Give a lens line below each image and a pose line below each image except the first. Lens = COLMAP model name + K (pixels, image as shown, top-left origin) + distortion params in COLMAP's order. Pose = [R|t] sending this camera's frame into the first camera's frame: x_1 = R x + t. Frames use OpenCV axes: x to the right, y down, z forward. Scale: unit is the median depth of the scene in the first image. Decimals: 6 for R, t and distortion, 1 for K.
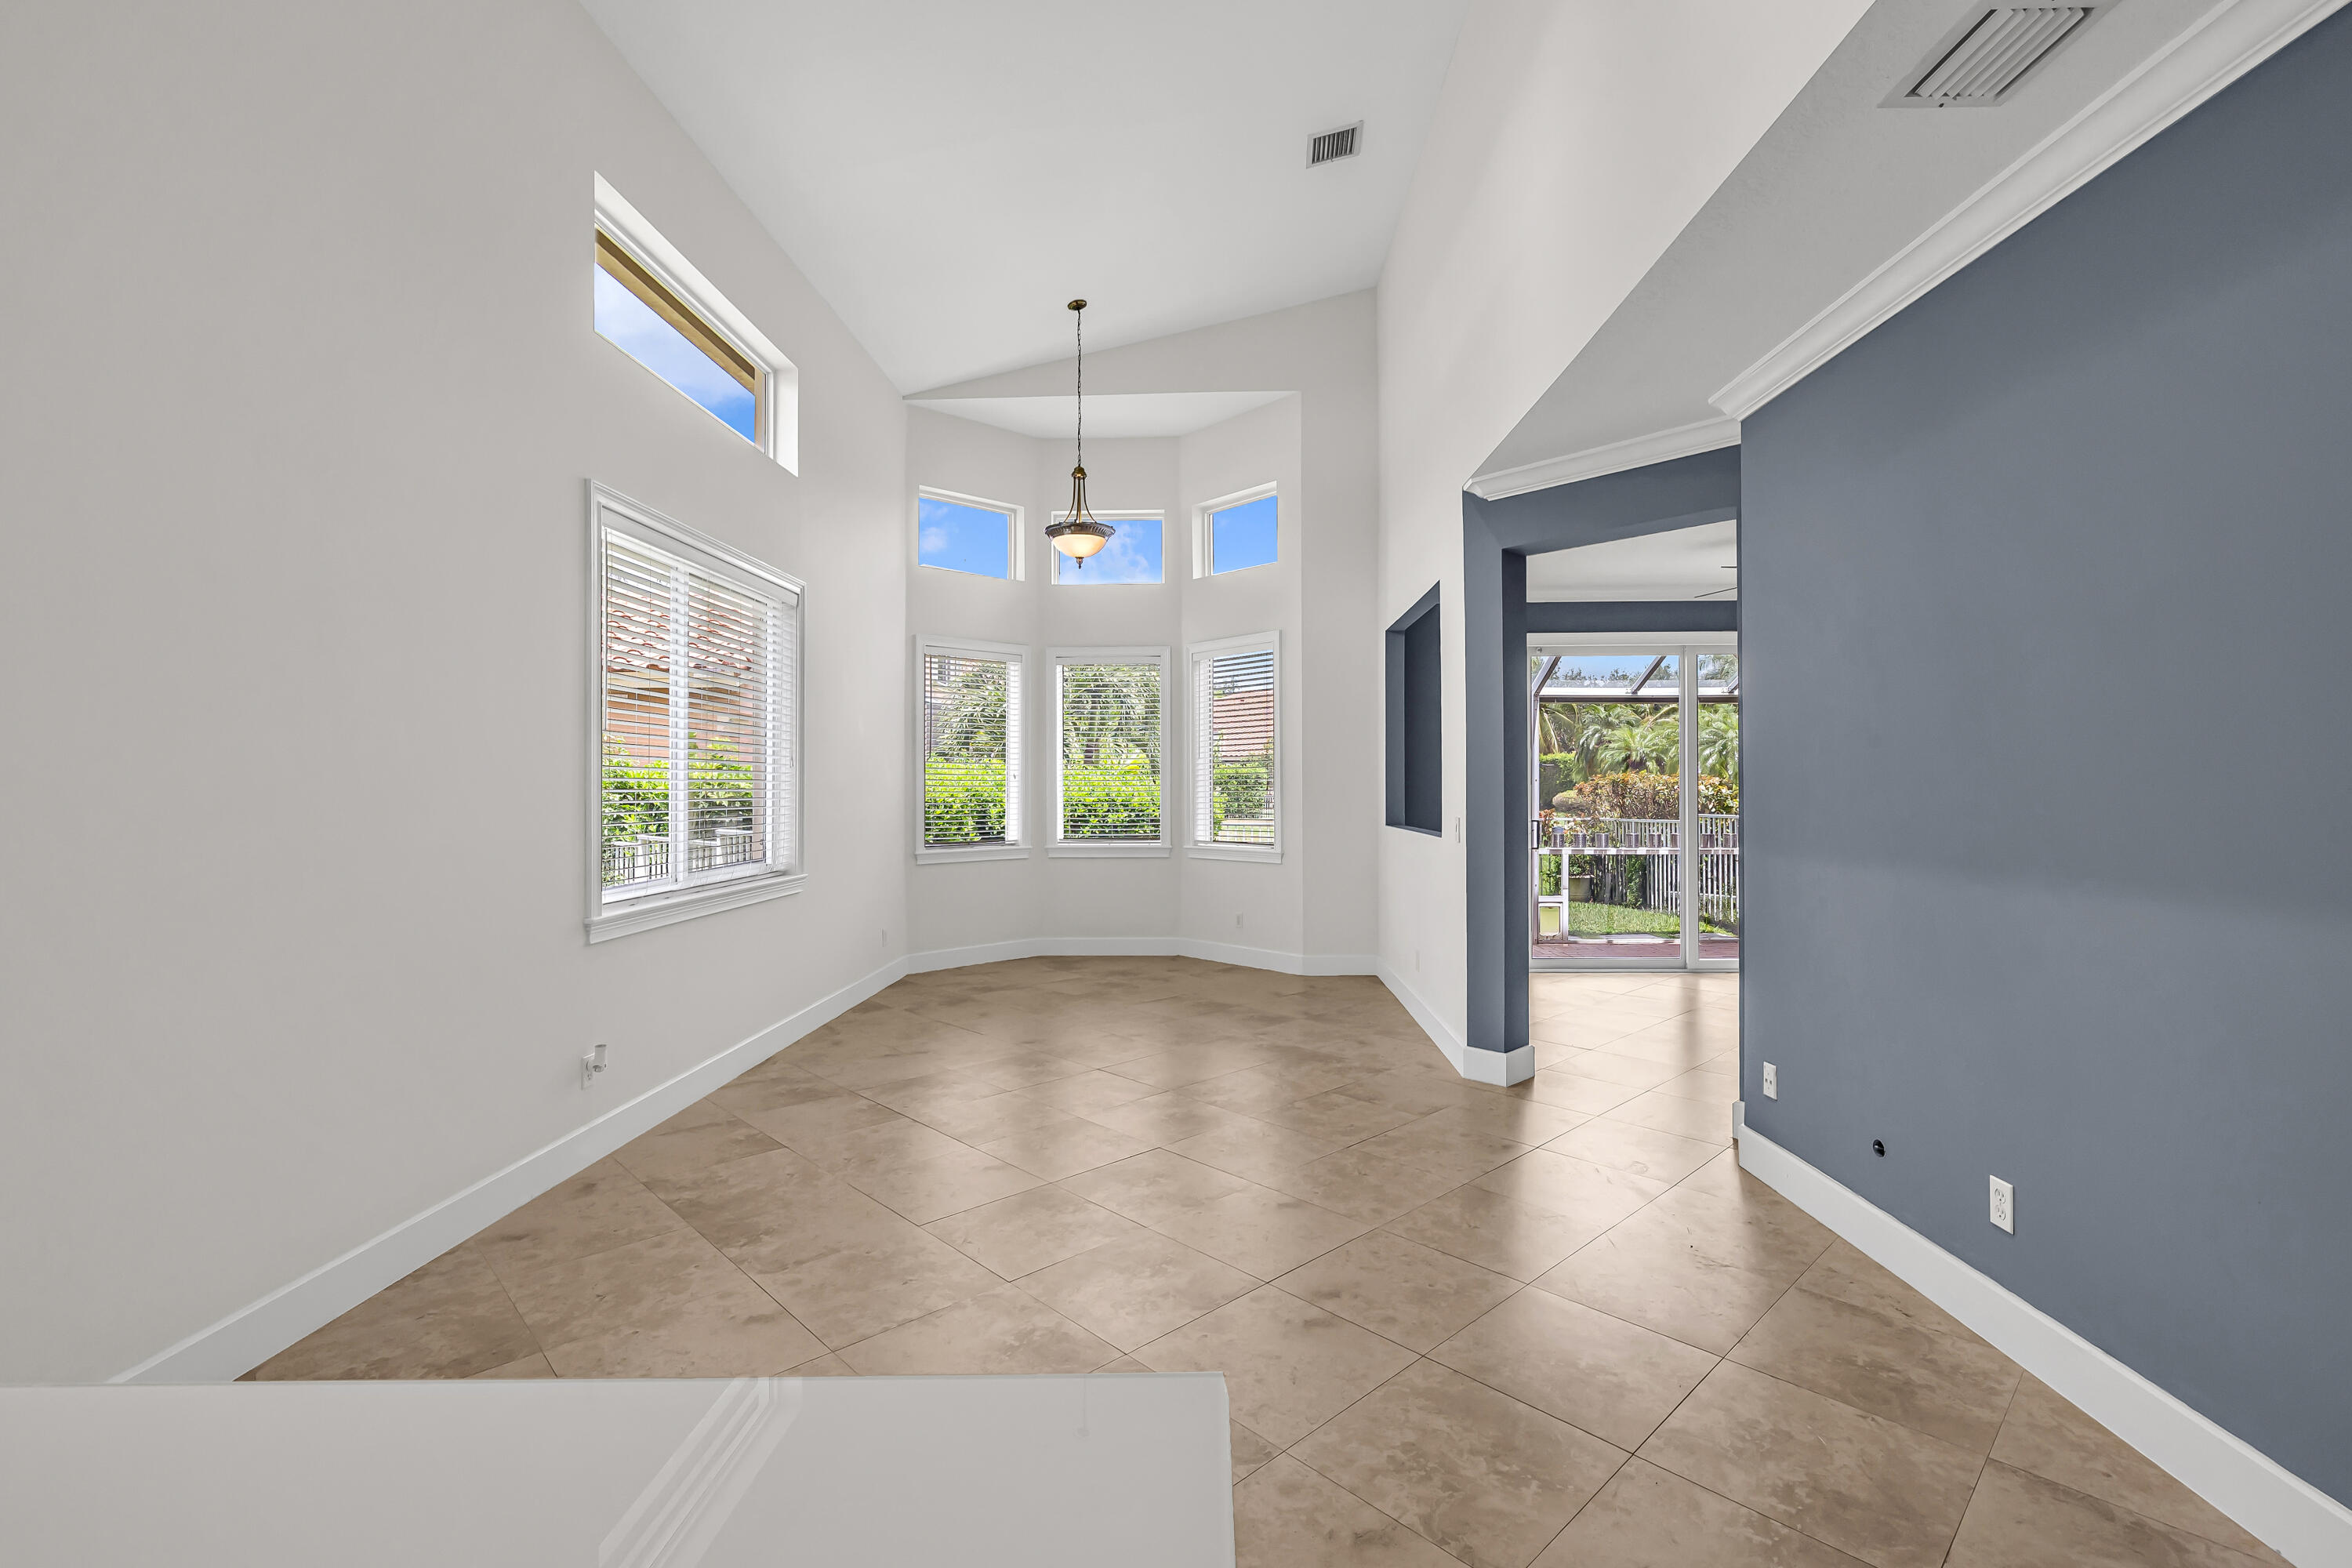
lens RADIAL K [[1059.1, 0, 1190.4], [0, 1059.1, 780.0], [0, 0, 1]] dist [0.001022, 0.000010]
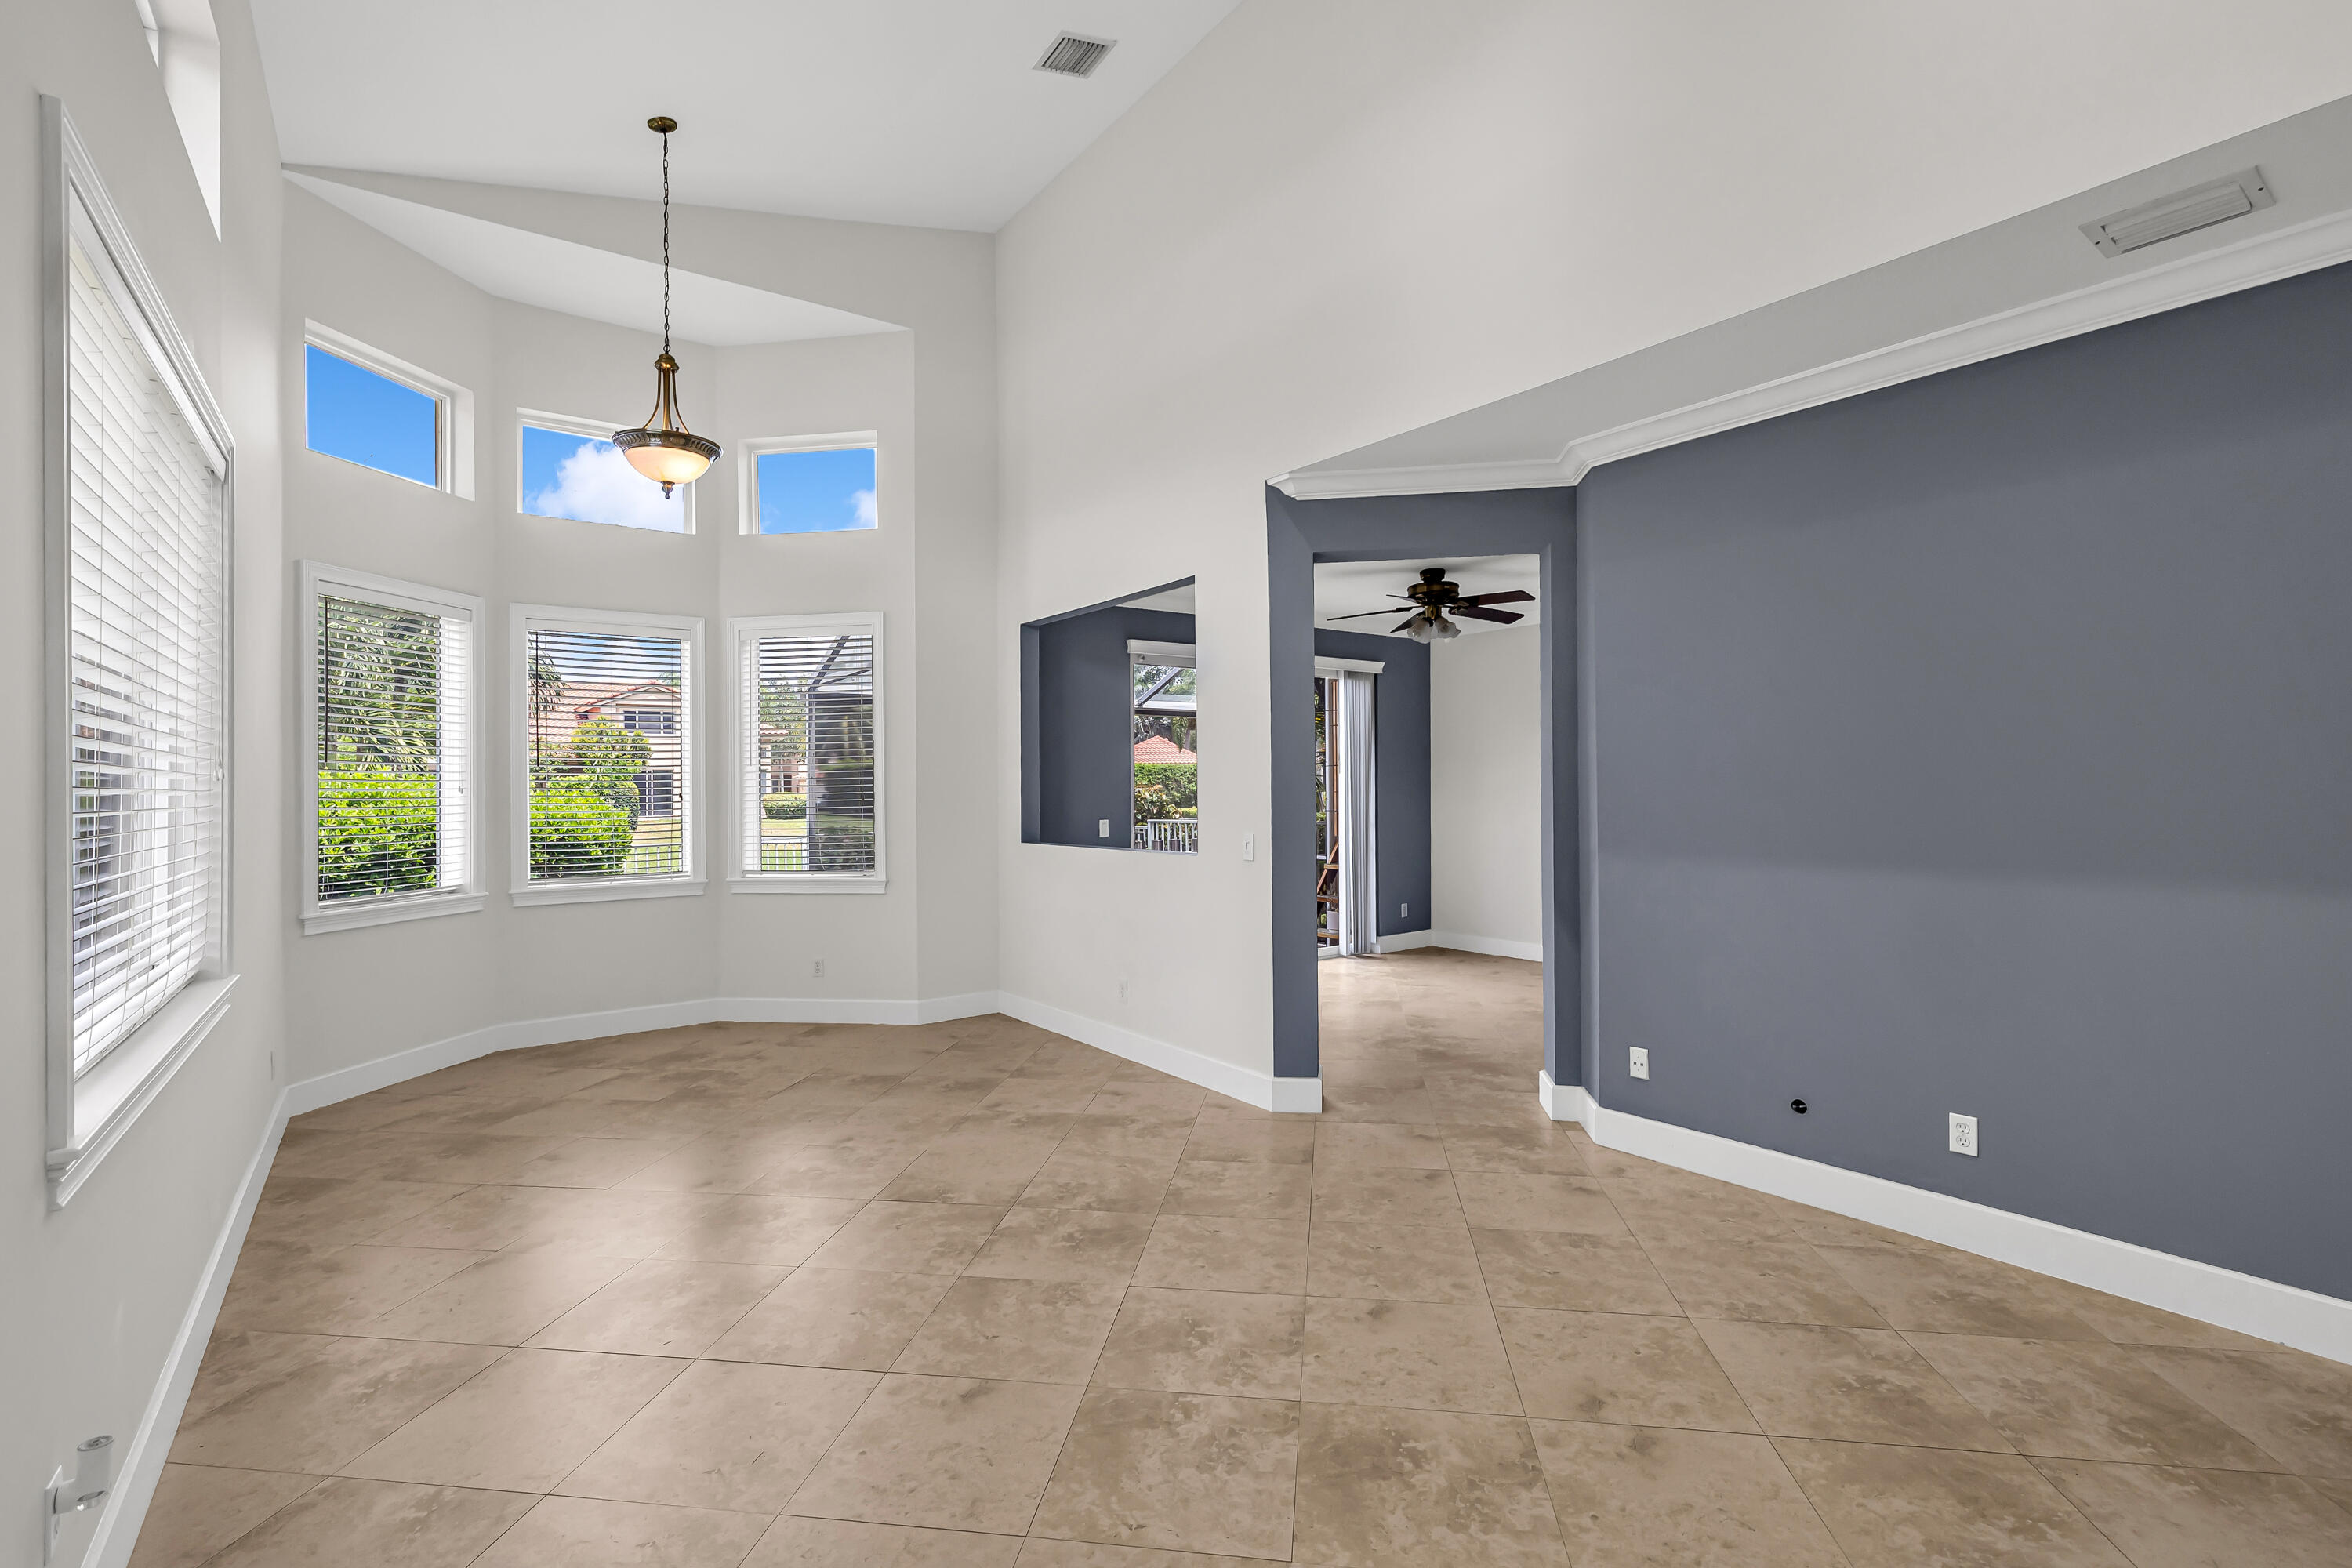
lens RADIAL K [[1059.1, 0, 1182.3], [0, 1059.1, 785.1], [0, 0, 1]] dist [0.001022, 0.000010]
pose [[0.779093, -0.003903, 0.626897, -0.282012], [0.003945, 0.999991, 0.001324, -0.006831], [-0.626896, 0.001442, 0.779101, 0.230964]]
